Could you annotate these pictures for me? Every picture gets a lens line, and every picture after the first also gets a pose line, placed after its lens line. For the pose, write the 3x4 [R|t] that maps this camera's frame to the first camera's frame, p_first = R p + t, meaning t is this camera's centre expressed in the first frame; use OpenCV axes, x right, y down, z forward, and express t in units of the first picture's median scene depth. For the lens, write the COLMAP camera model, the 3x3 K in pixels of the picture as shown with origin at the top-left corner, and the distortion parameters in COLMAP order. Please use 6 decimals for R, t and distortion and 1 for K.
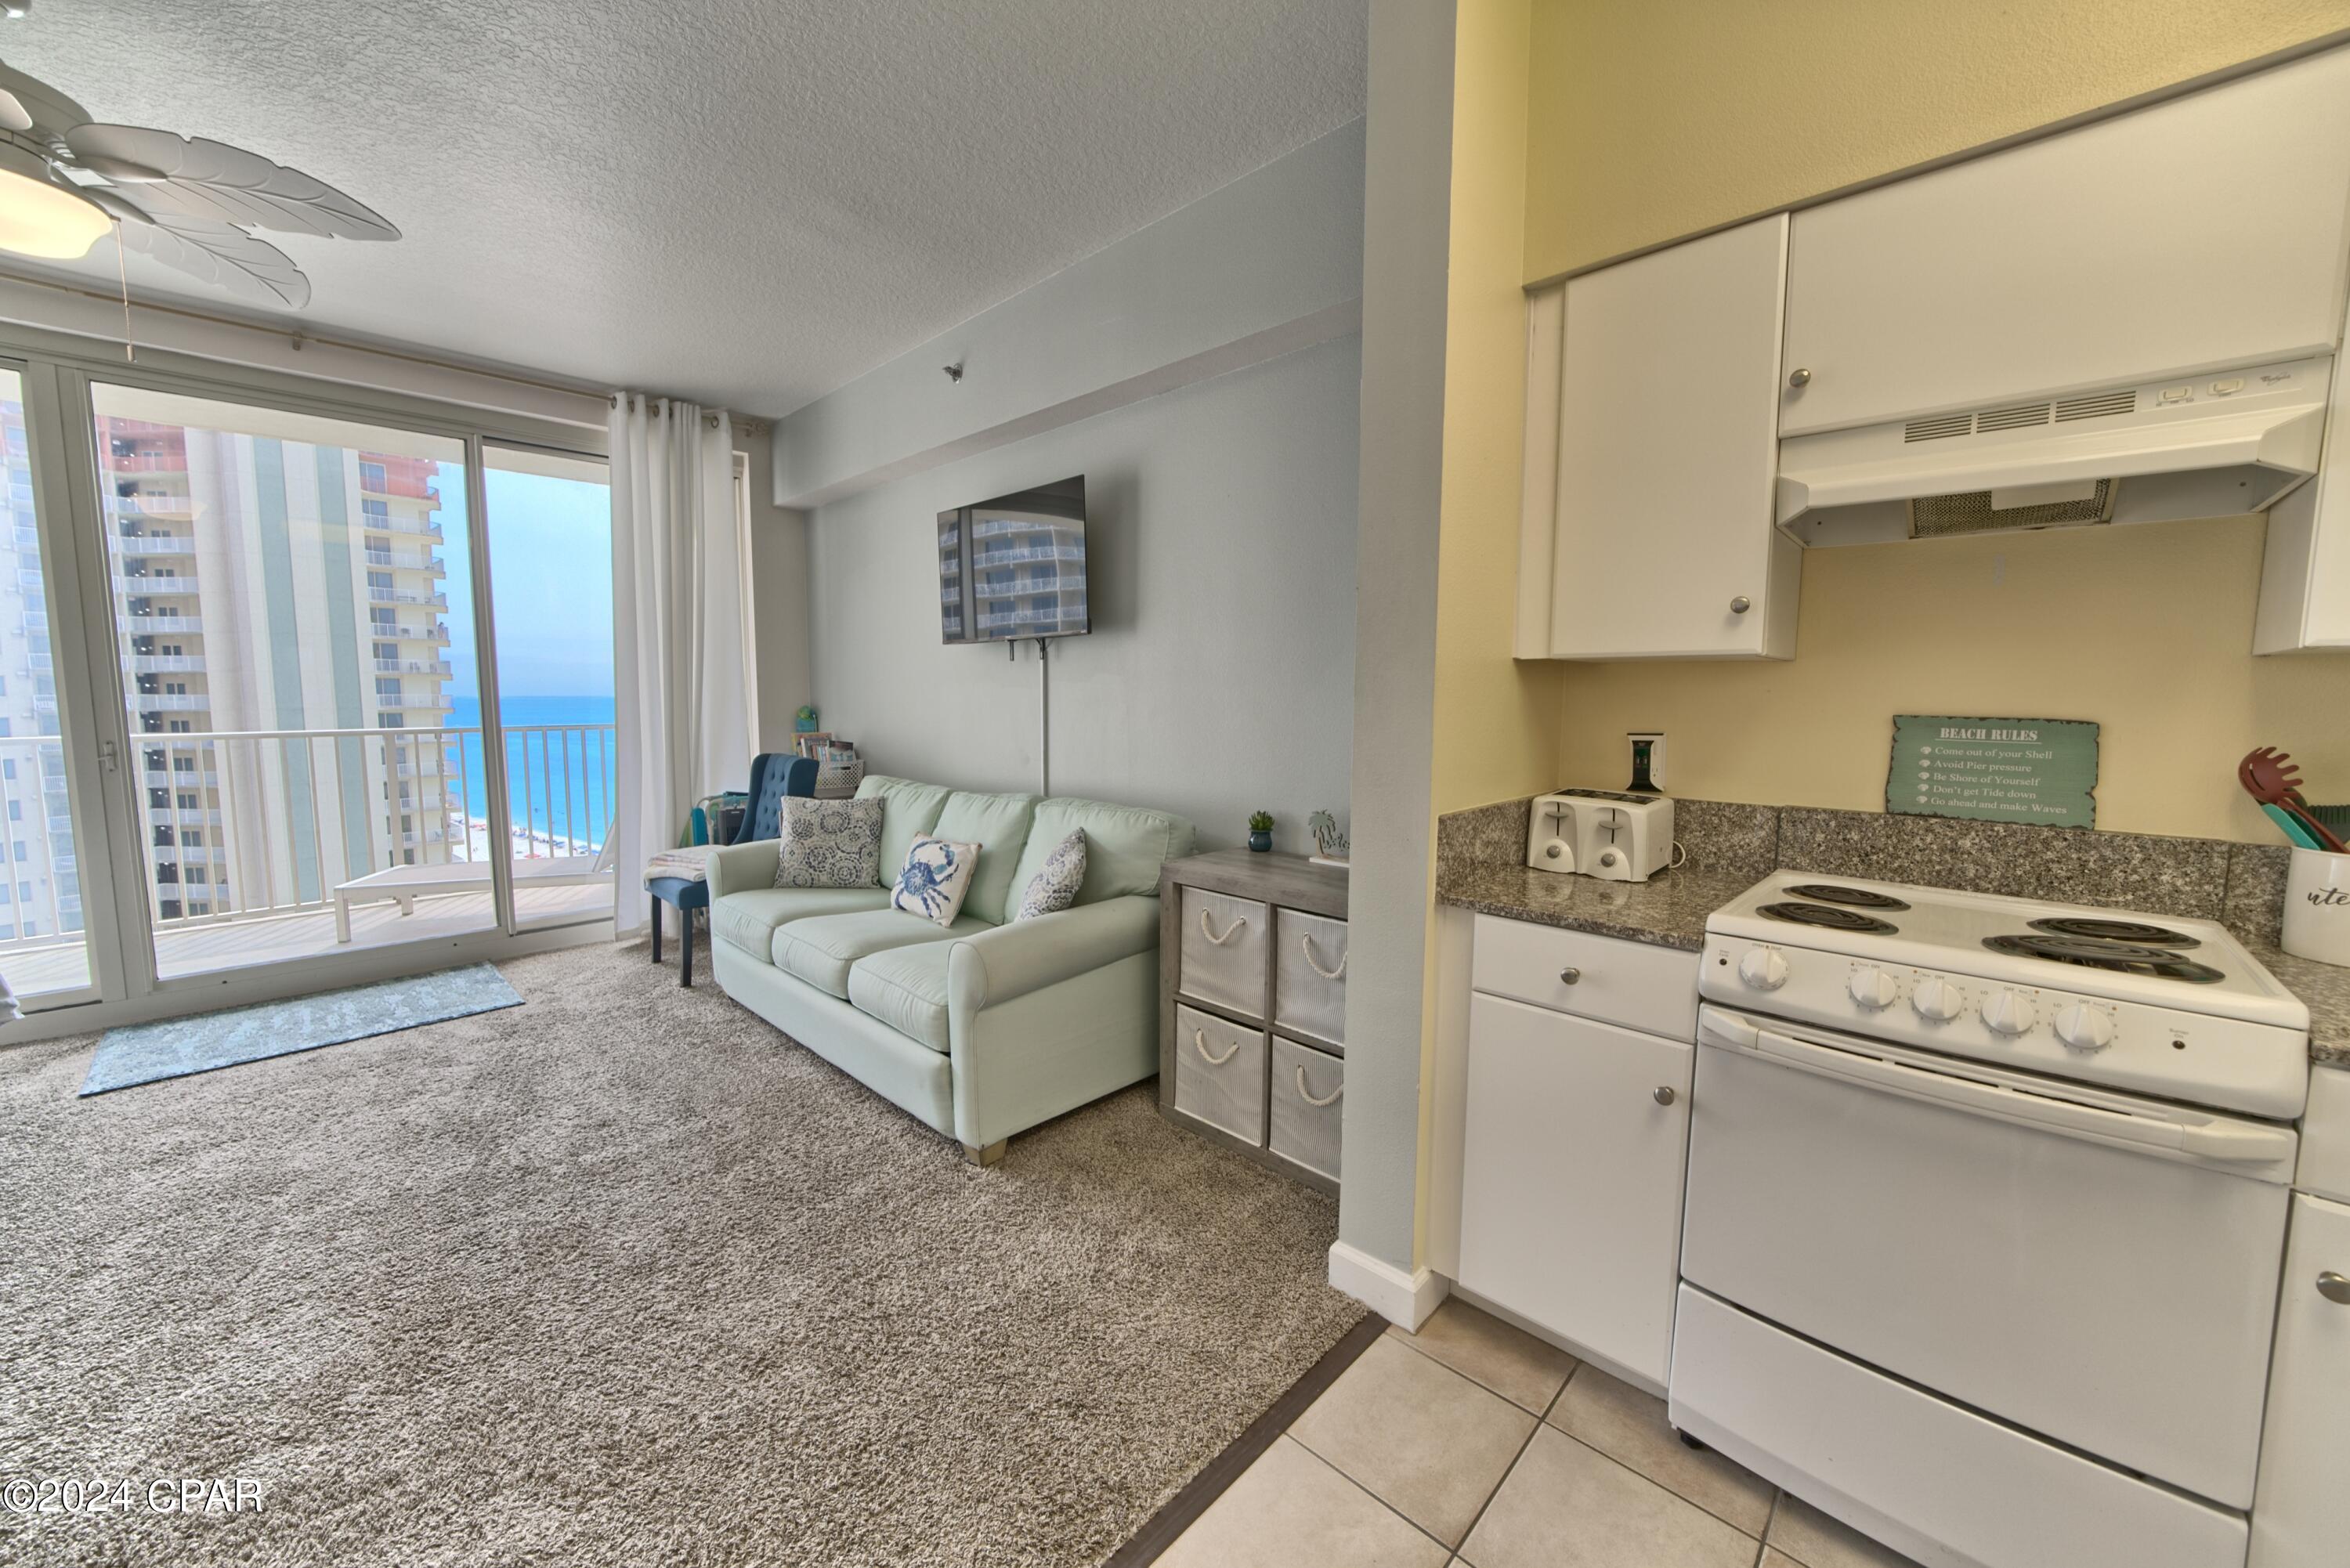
lens RADIAL K [[876.2, 0, 1177.6], [0, 876.2, 776.0], [0, 0, 1]] dist [-0.017399, 0.002709]
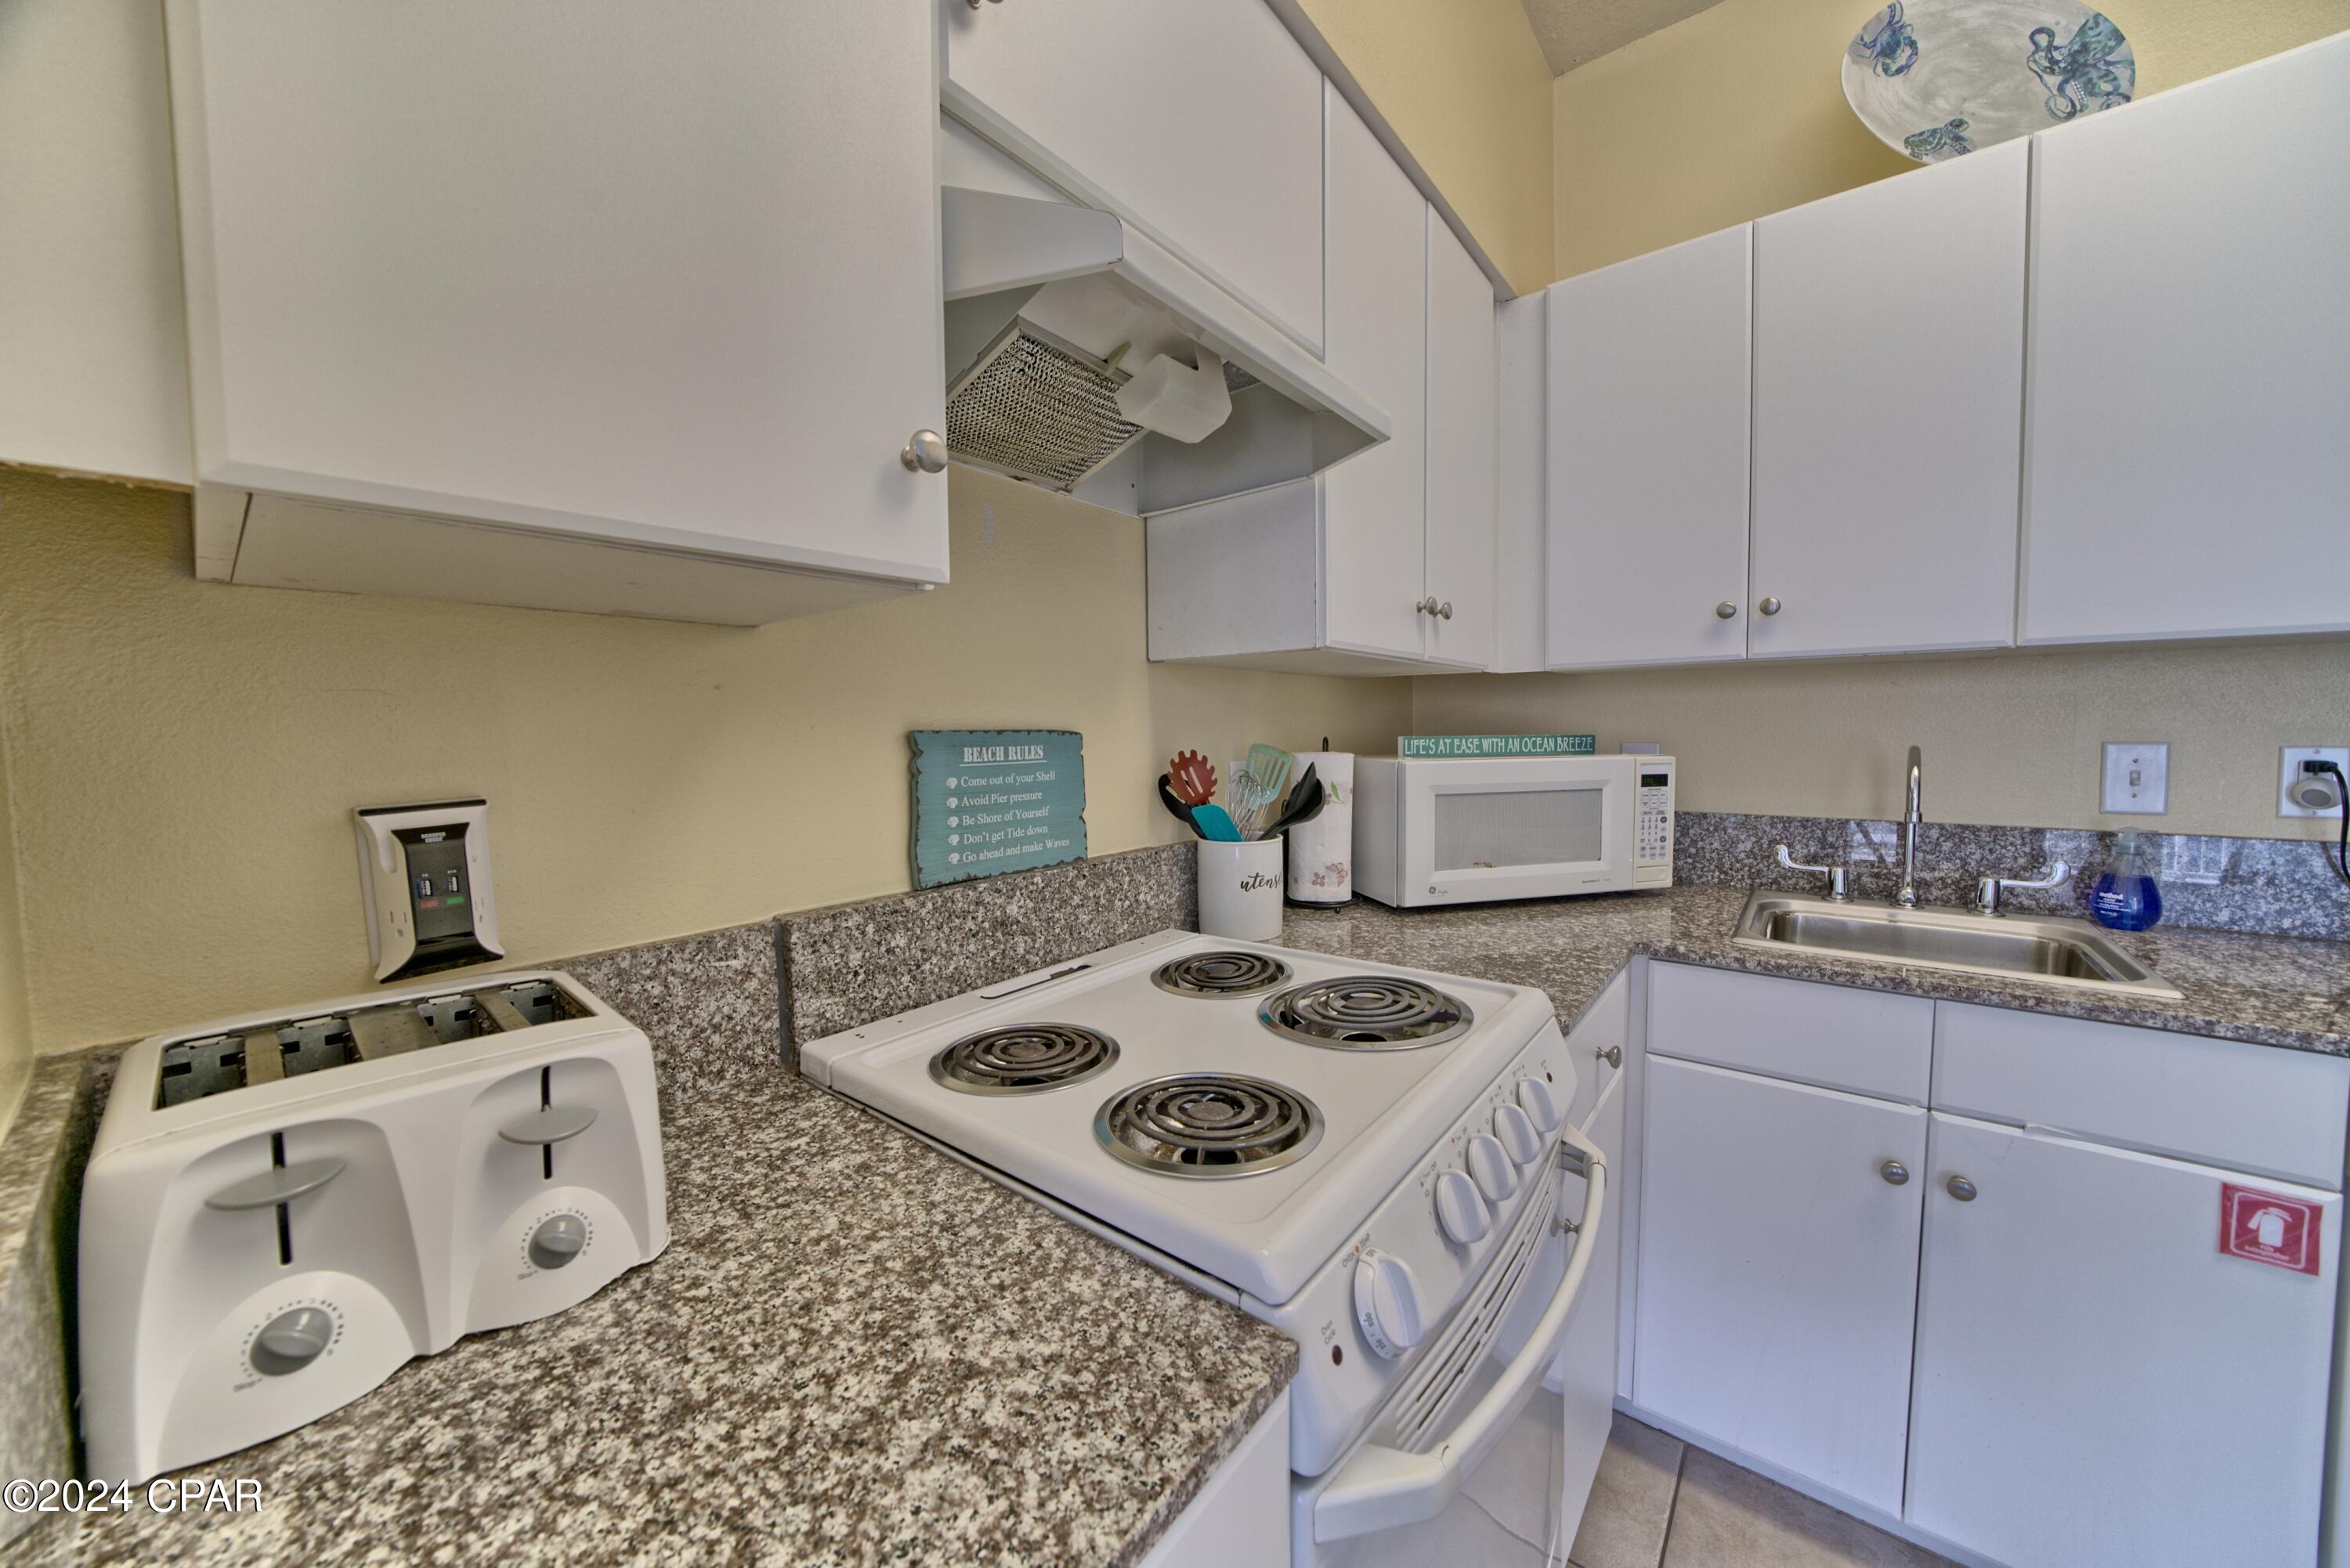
lens RADIAL K [[811.5, 0, 1175.0], [0, 811.5, 776.4], [0, 0, 1]] dist [-0.027733, 0.003364]
pose [[-0.087163, -0.061292, 0.994307, 0.129745], [0.110287, 0.991376, 0.070779, -0.031249], [-0.990070, 0.115828, -0.079652, 0.466795]]
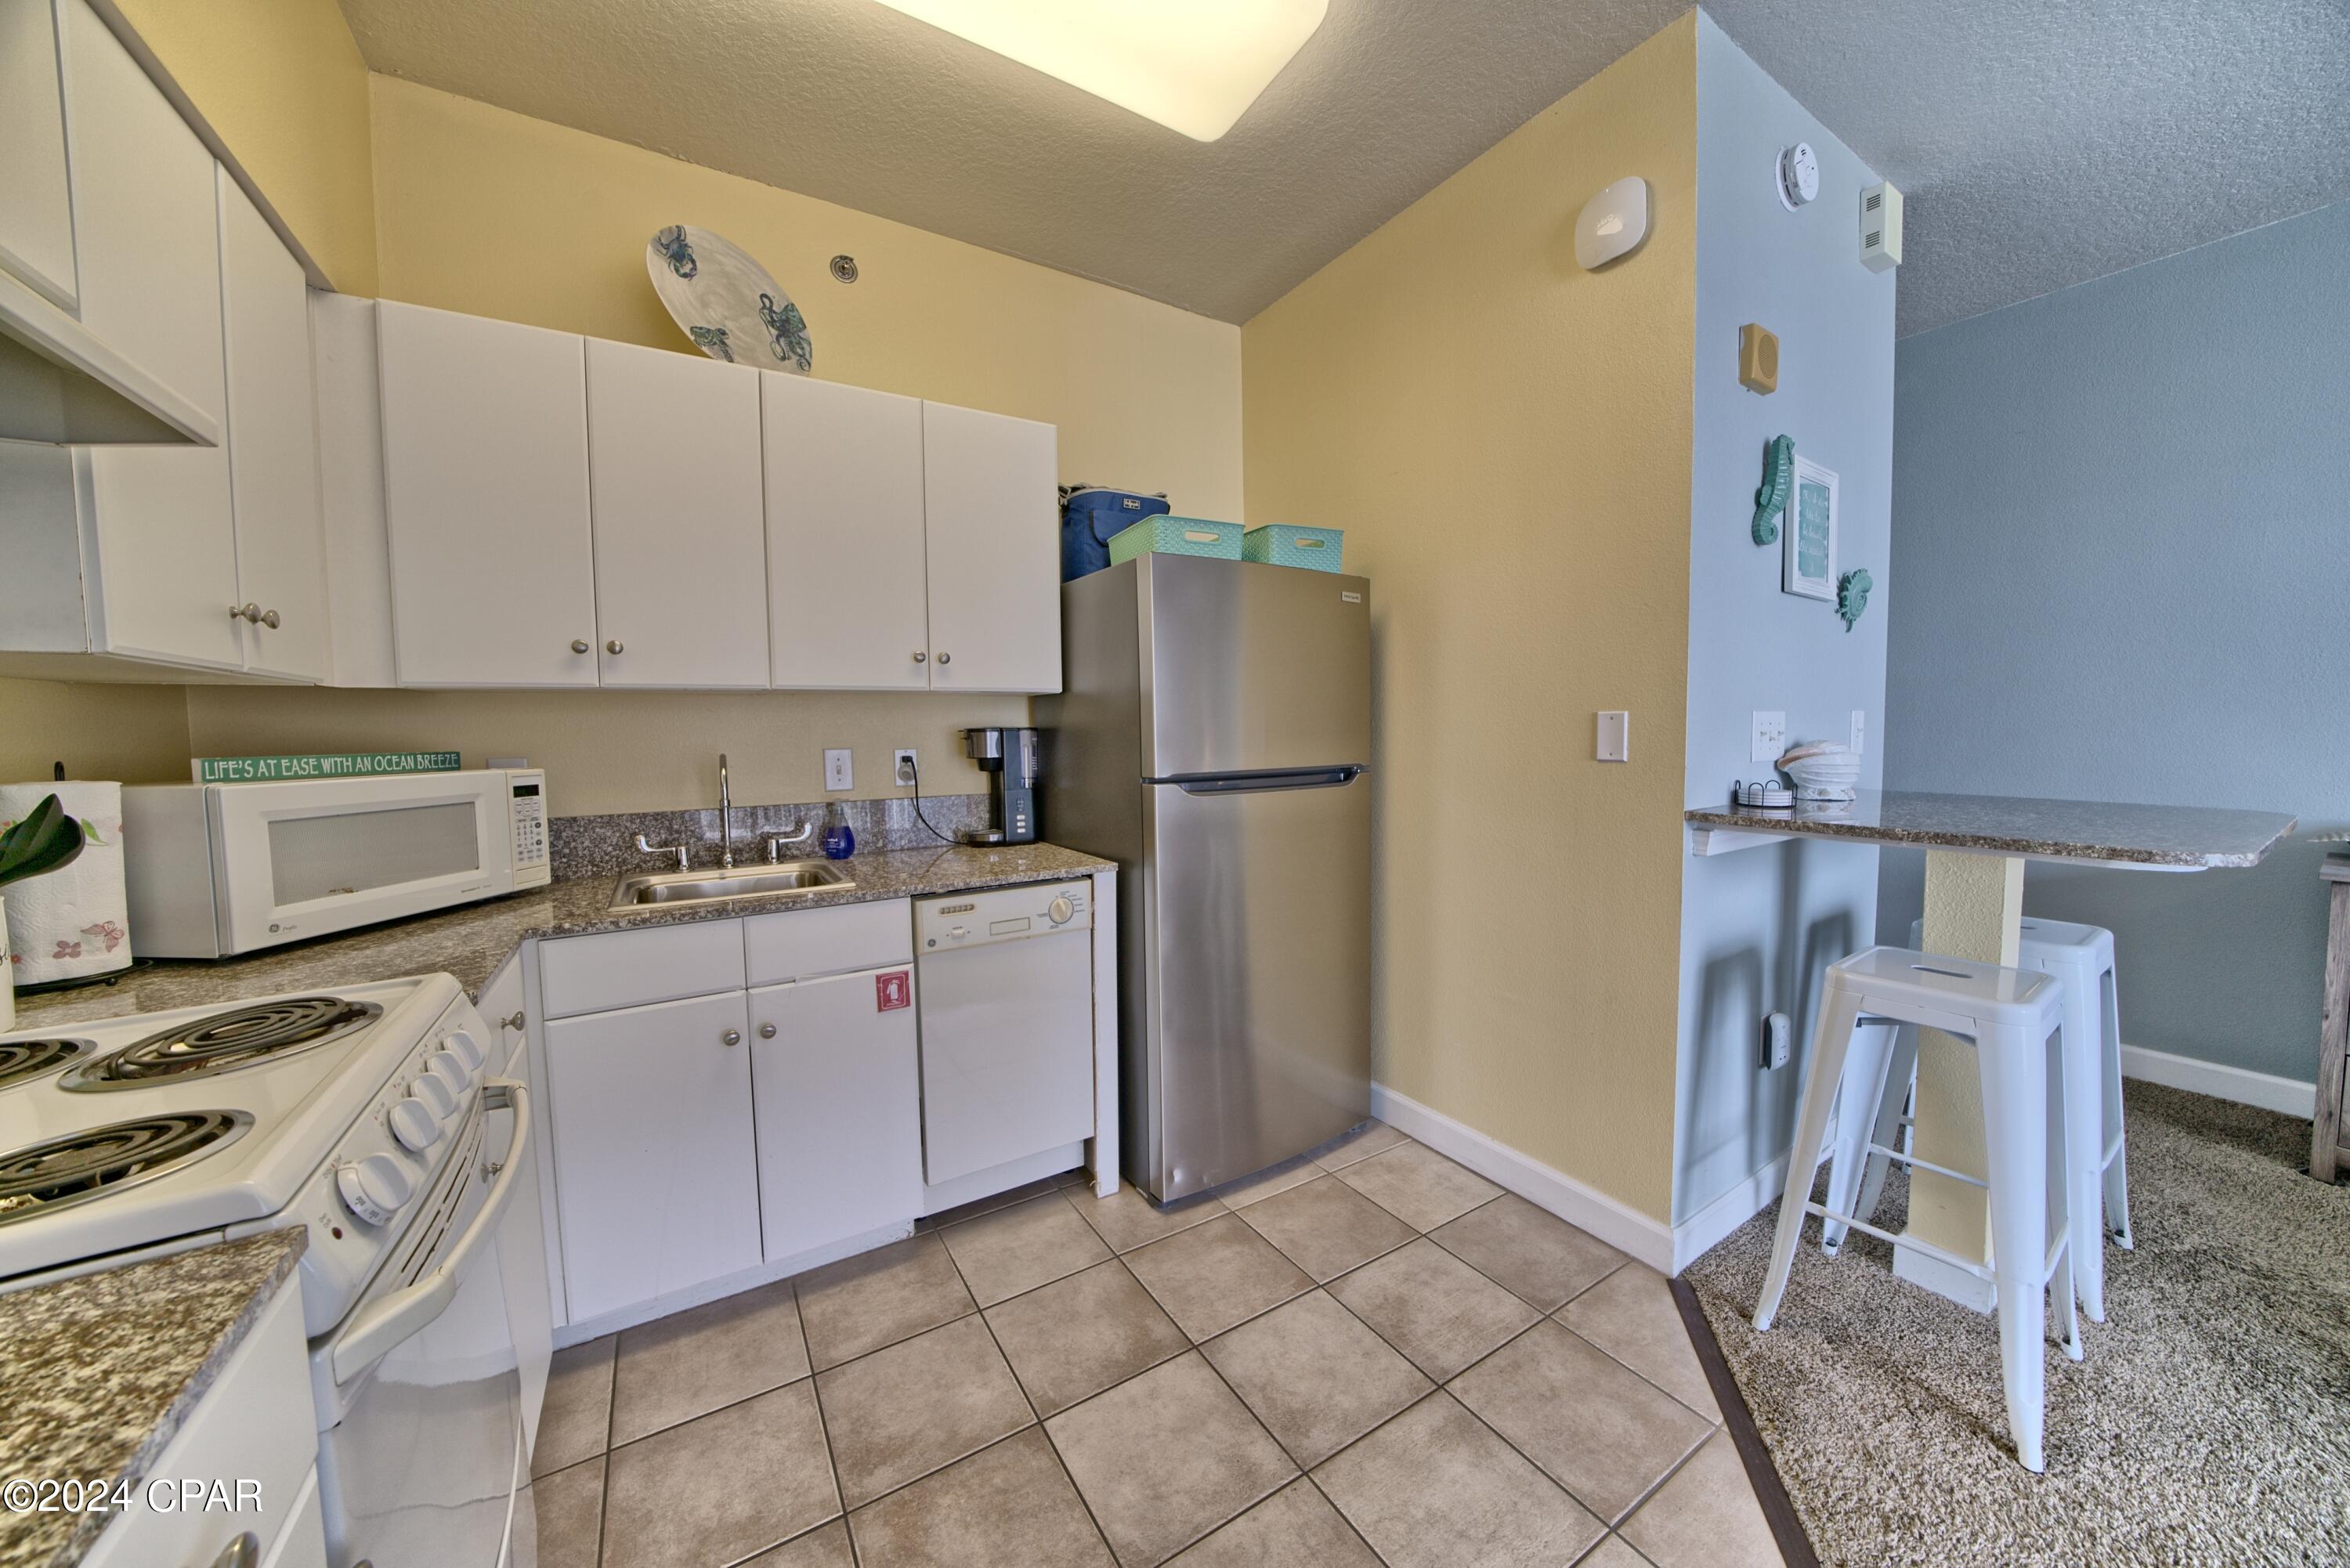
lens RADIAL K [[811.5, 0, 1175.0], [0, 811.5, 776.4], [0, 0, 1]] dist [-0.027733, 0.003364]
pose [[-0.969544, -0.003449, 0.244894, 0.026131], [0.035660, 0.987258, 0.155083, -0.040529], [-0.242308, 0.159092, -0.957066, 0.553058]]
